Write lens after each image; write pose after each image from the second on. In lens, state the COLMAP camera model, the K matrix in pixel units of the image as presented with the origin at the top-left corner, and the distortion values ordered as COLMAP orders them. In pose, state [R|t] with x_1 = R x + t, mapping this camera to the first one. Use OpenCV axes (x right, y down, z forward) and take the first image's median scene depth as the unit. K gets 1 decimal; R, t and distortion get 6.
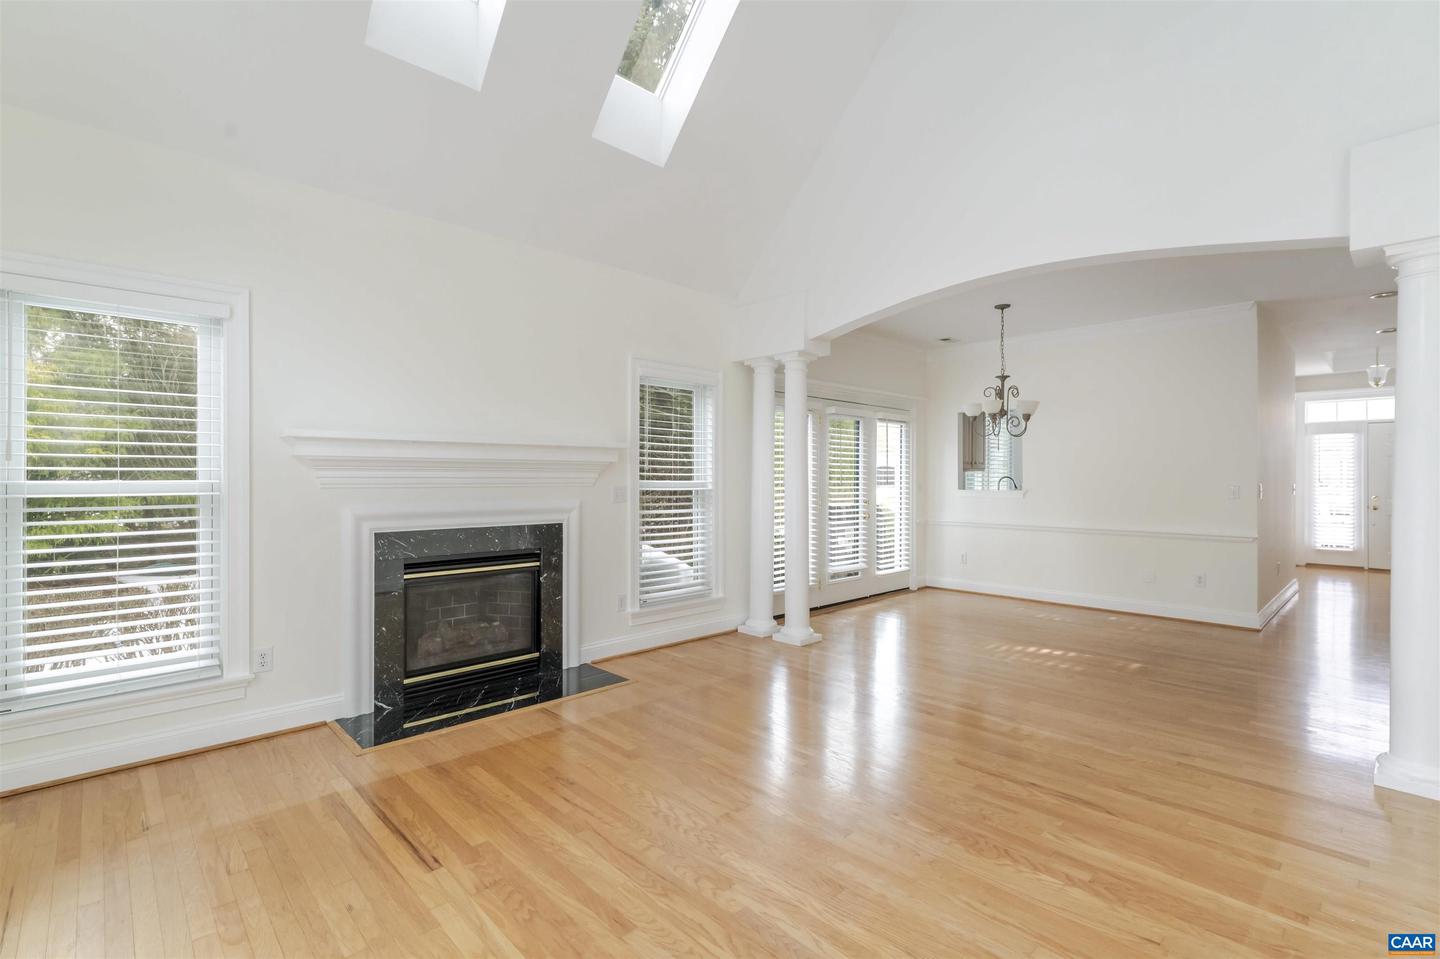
lens RADIAL K [[658.9, 0, 717.0], [0, 658.9, 476.4], [0, 0, 1]] dist [-0.003729, 0.000522]
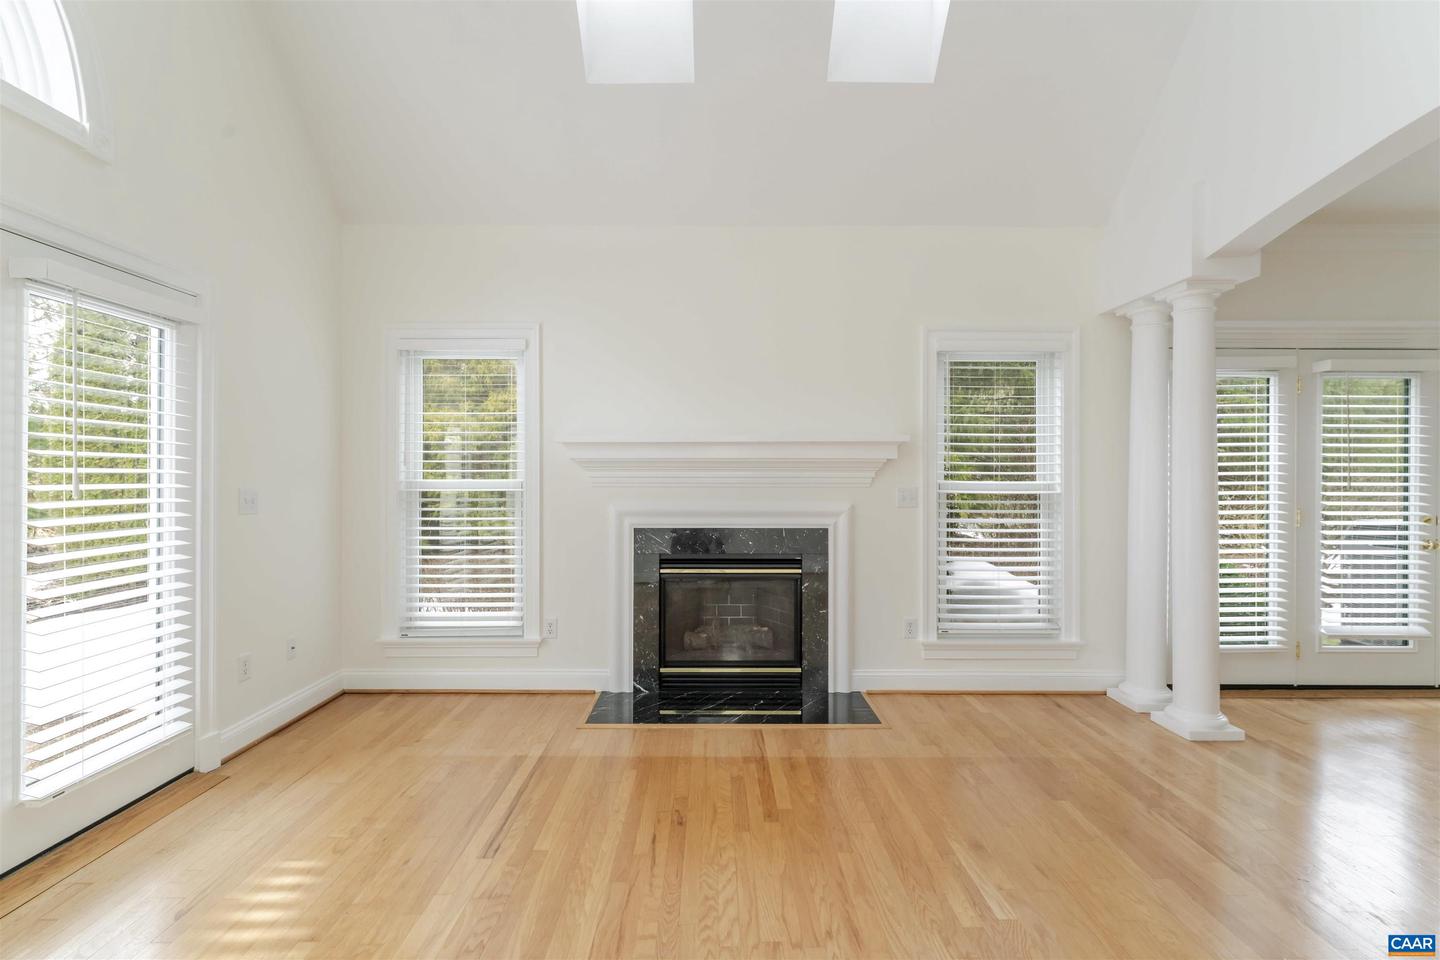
lens RADIAL K [[658.9, 0, 707.9], [0, 658.9, 476.3], [0, 0, 1]] dist [-0.003729, 0.000522]
pose [[0.721337, -0.000437, -0.692584, 0.276474], [0.001124, 0.999999, 0.000540, -0.000079], [0.692583, -0.001169, 0.721337, 0.256192]]
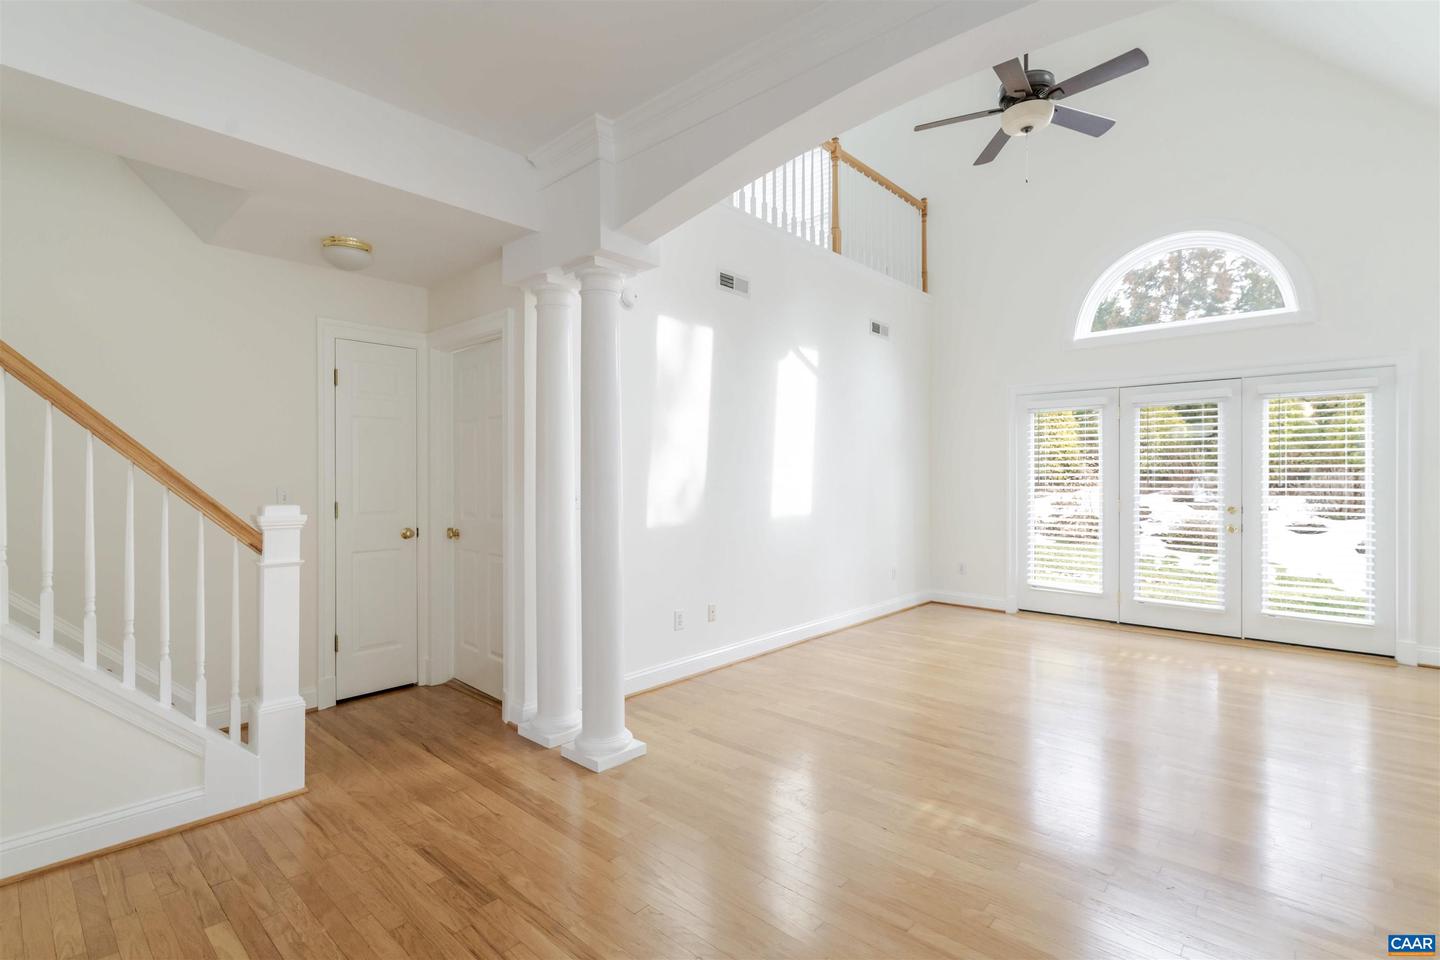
lens RADIAL K [[658.9, 0, 701.6], [0, 658.9, 492.1], [0, 0, 1]] dist [-0.003729, 0.000522]
pose [[-0.997692, 0.002471, -0.067864, 0.648096], [0.001038, 0.999776, 0.021151, 0.000858], [0.067901, 0.021032, -0.997470, 1.385311]]
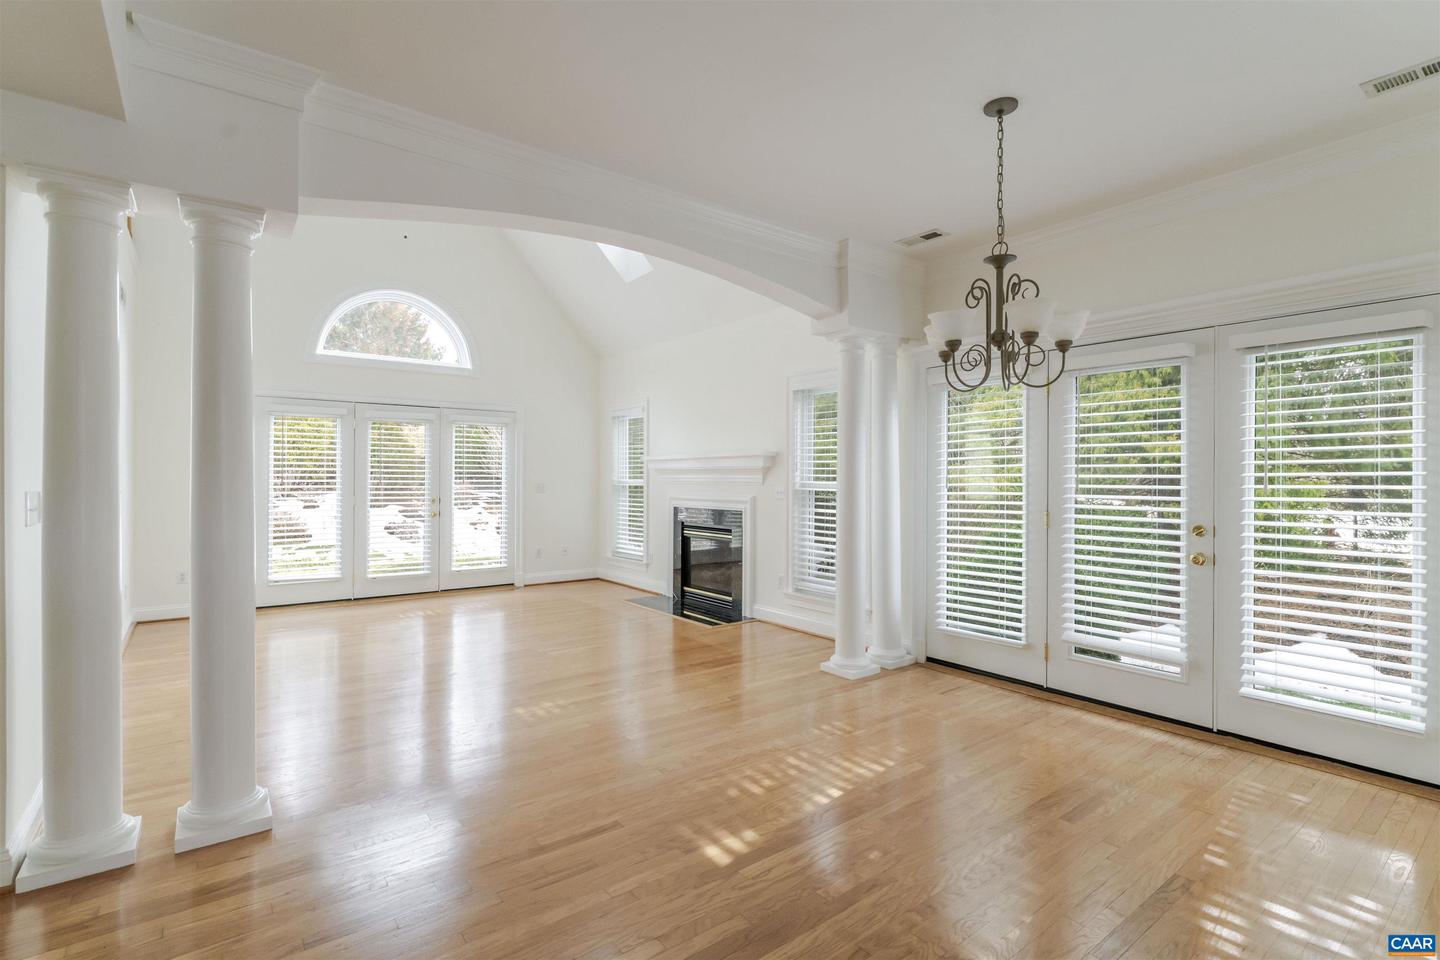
lens RADIAL K [[658.9, 0, 711.6], [0, 658.9, 480.6], [0, 0, 1]] dist [-0.003729, 0.000522]
pose [[-0.110523, -0.000226, -0.993873, 1.219256], [-0.003636, 0.999993, 0.000177, 0.005857], [0.993867, 0.003633, -0.110523, 1.137381]]
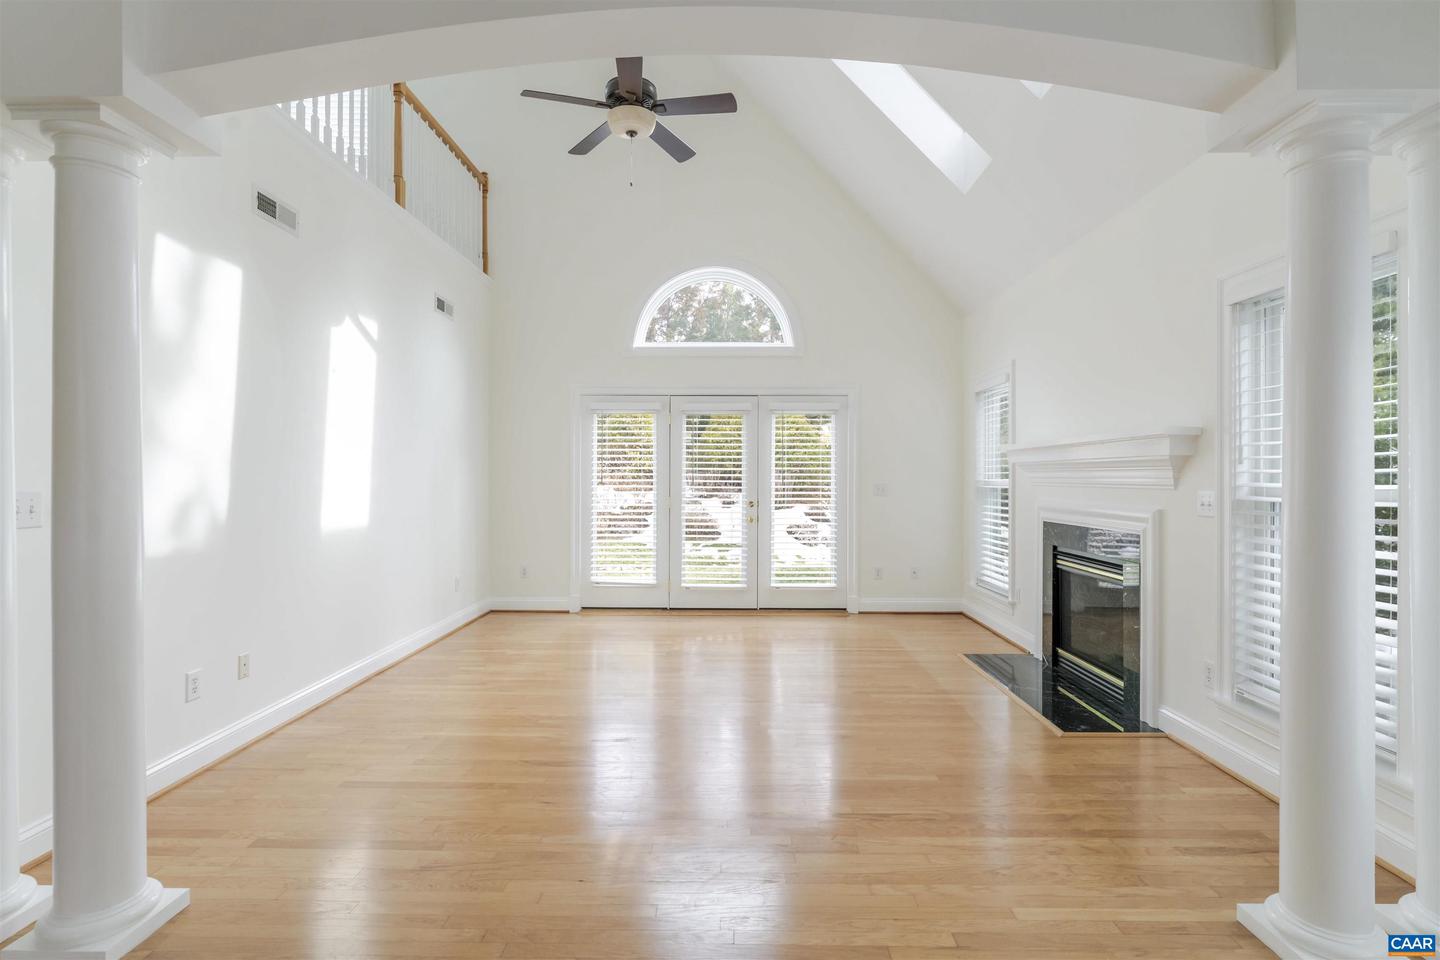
lens RADIAL K [[695.9, 0, 722.2], [0, 695.9, 482.8], [0, 0, 1]] dist [-0.003358, 0.000881]
pose [[-0.697968, 0.005249, -0.716110, 0.747163], [-0.000657, 0.999968, 0.007971, 0.001324], [0.716129, 0.006034, -0.697942, 1.275846]]
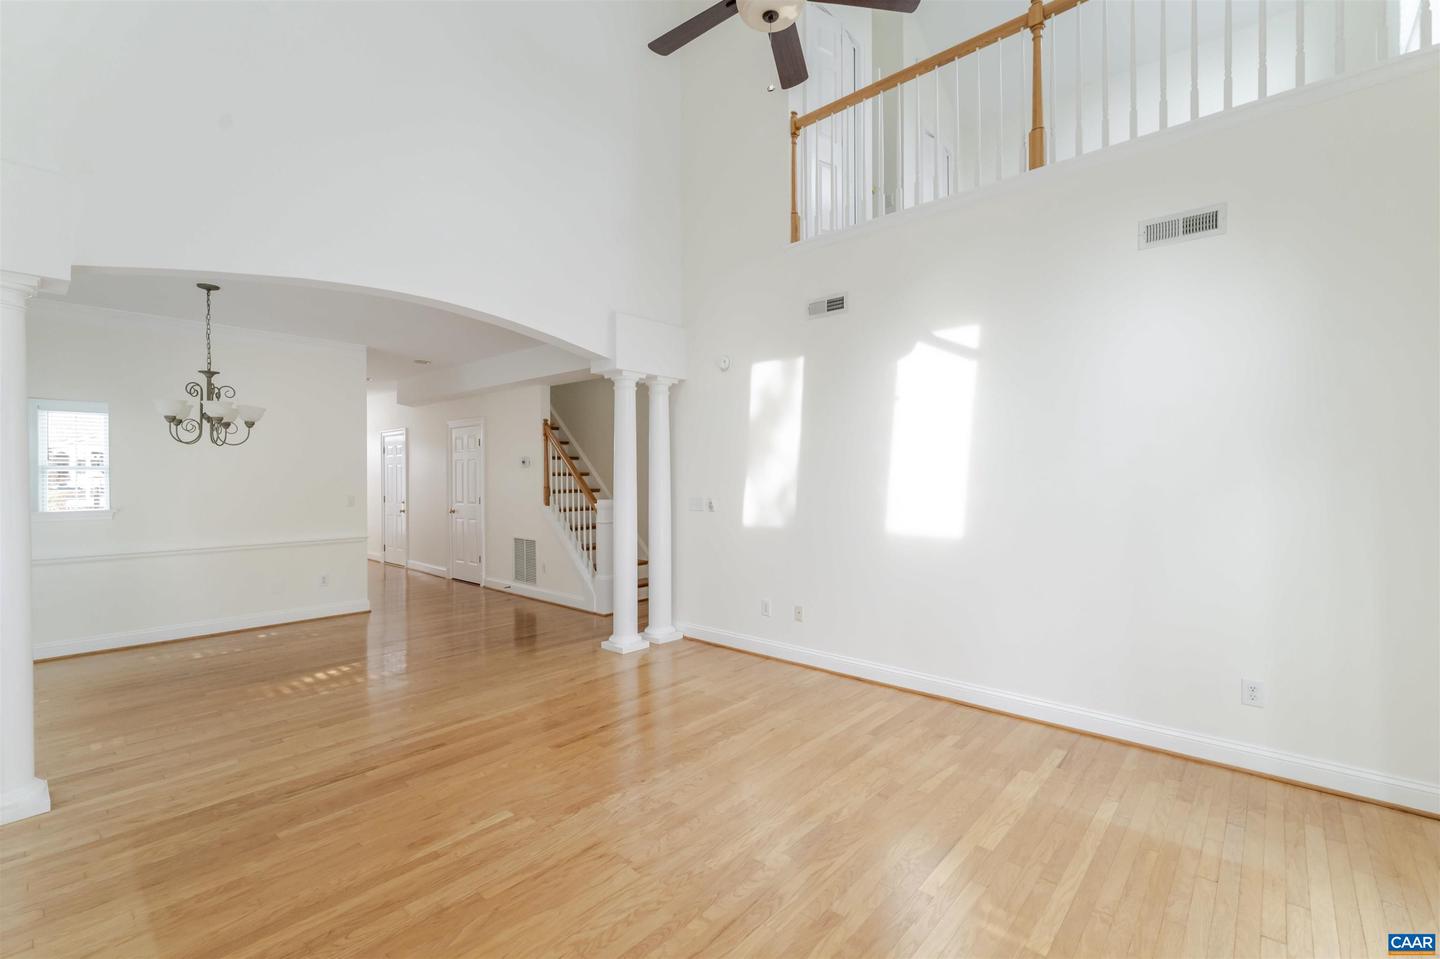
lens RADIAL K [[624.7, 0, 718.8], [0, 624.7, 479.4], [0, 0, 1]] dist [-0.008340, 0.000527]
pose [[-0.081271, -0.009159, 0.996650, -0.526544], [0.001662, 0.999955, 0.009325, -0.031288], [-0.996691, 0.002414, -0.081252, 0.571690]]
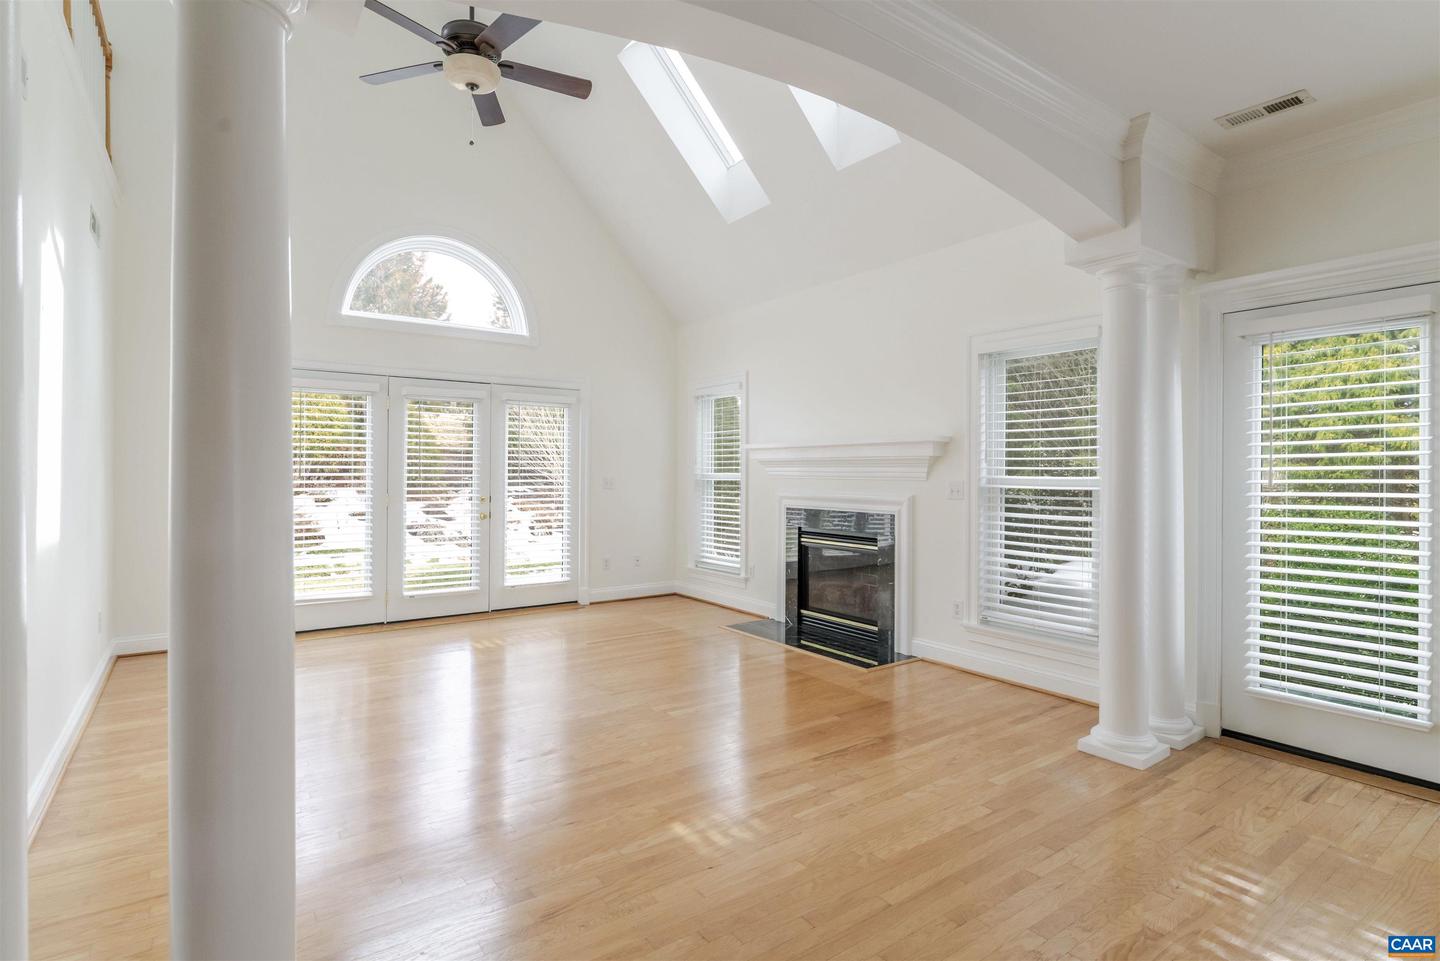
lens RADIAL K [[695.9, 0, 713.0], [0, 695.9, 473.3], [0, 0, 1]] dist [-0.003358, 0.000881]
pose [[-0.136594, -0.000087, -0.990627, 0.969093], [-0.003087, 0.999995, 0.000338, 0.004127], [0.990622, 0.003104, -0.136594, 0.901169]]
